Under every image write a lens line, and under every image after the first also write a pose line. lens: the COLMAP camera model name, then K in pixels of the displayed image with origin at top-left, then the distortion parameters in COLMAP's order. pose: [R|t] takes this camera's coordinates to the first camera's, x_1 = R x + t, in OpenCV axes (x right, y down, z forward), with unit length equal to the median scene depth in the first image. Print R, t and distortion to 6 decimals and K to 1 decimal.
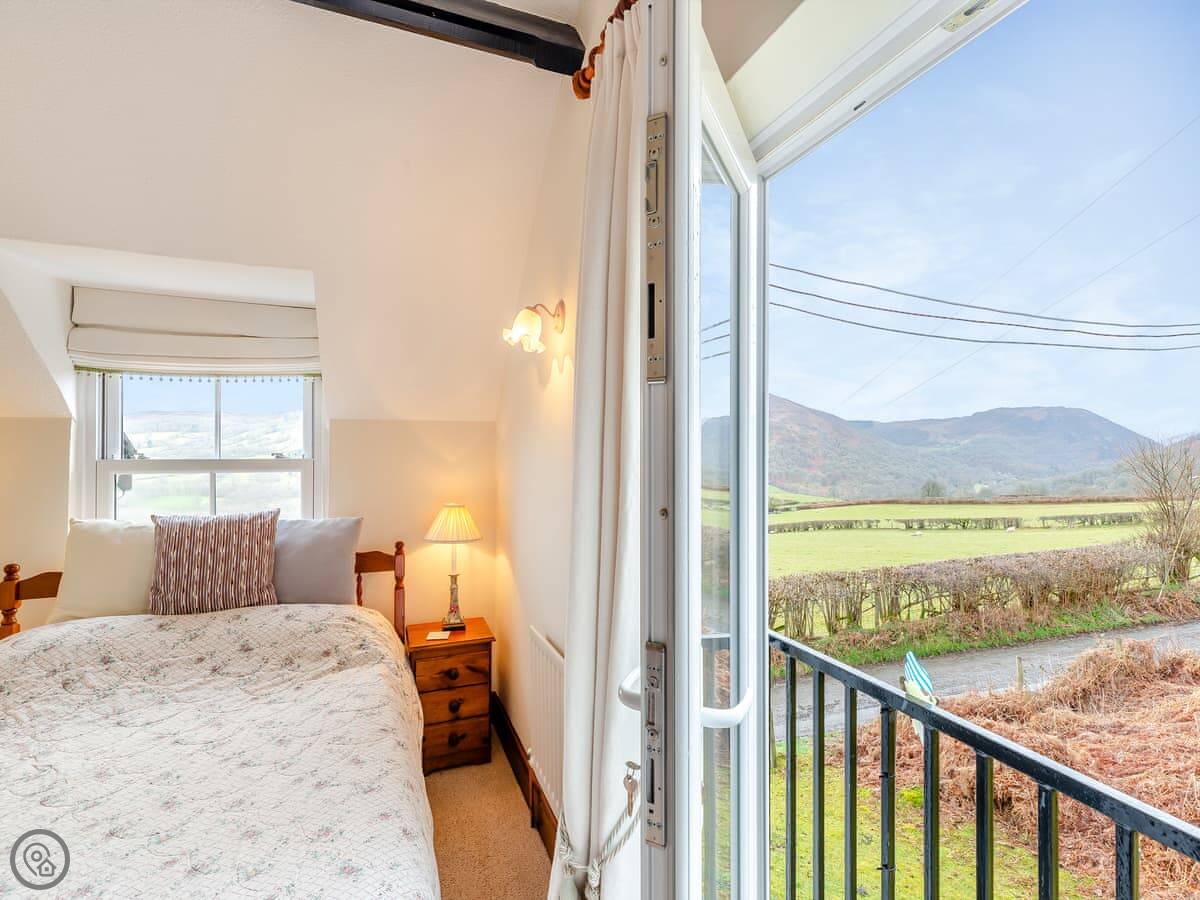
lens RADIAL K [[549.4, 0, 597.2], [0, 549.4, 452.1], [0, 0, 1]] dist [0.007812, -0.000182]
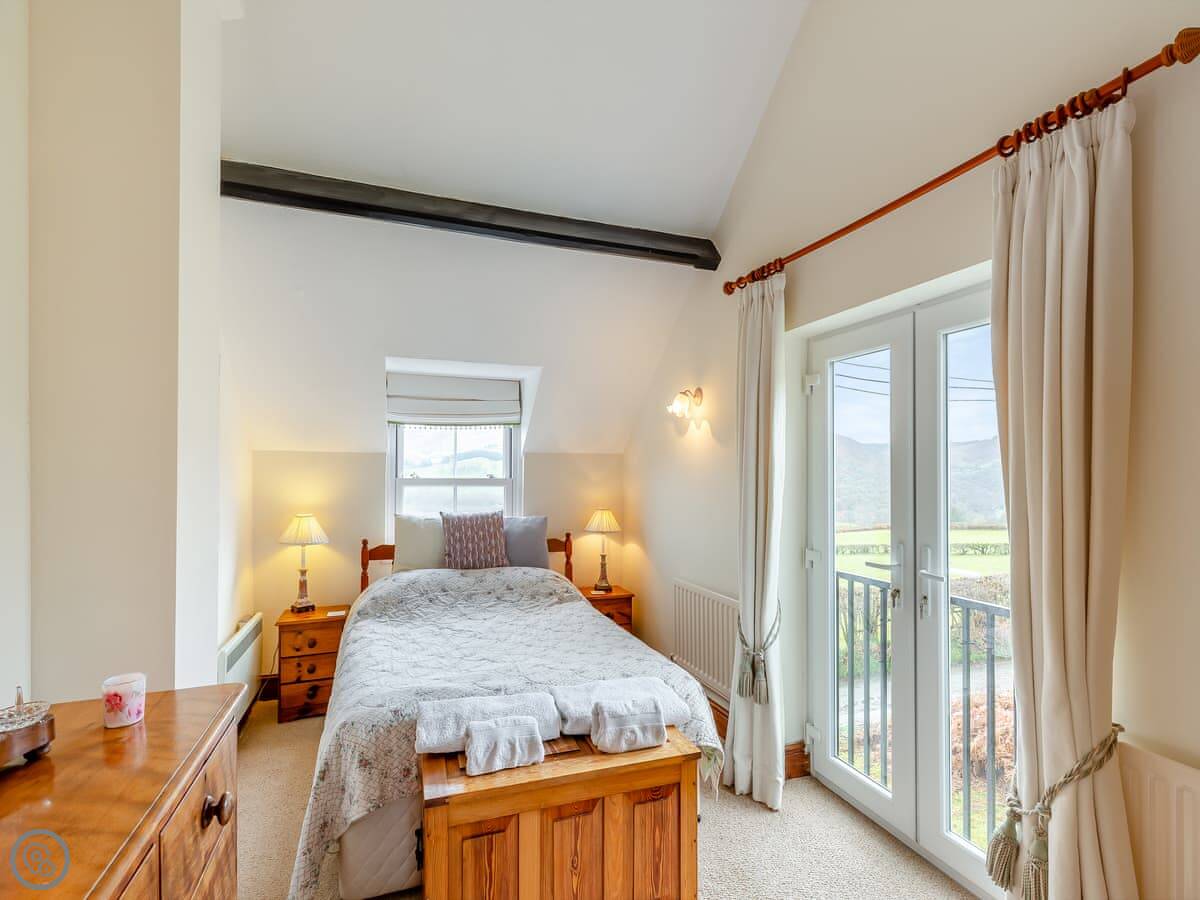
lens RADIAL K [[558.9, 0, 589.5], [0, 558.9, 463.0], [0, 0, 1]] dist [-0.005400, 0.000741]
pose [[0.999568, 0.002480, -0.029277, -0.270522], [-0.003125, 0.999752, -0.022029, 0.002968], [0.029215, 0.022111, 0.999329, -0.588729]]
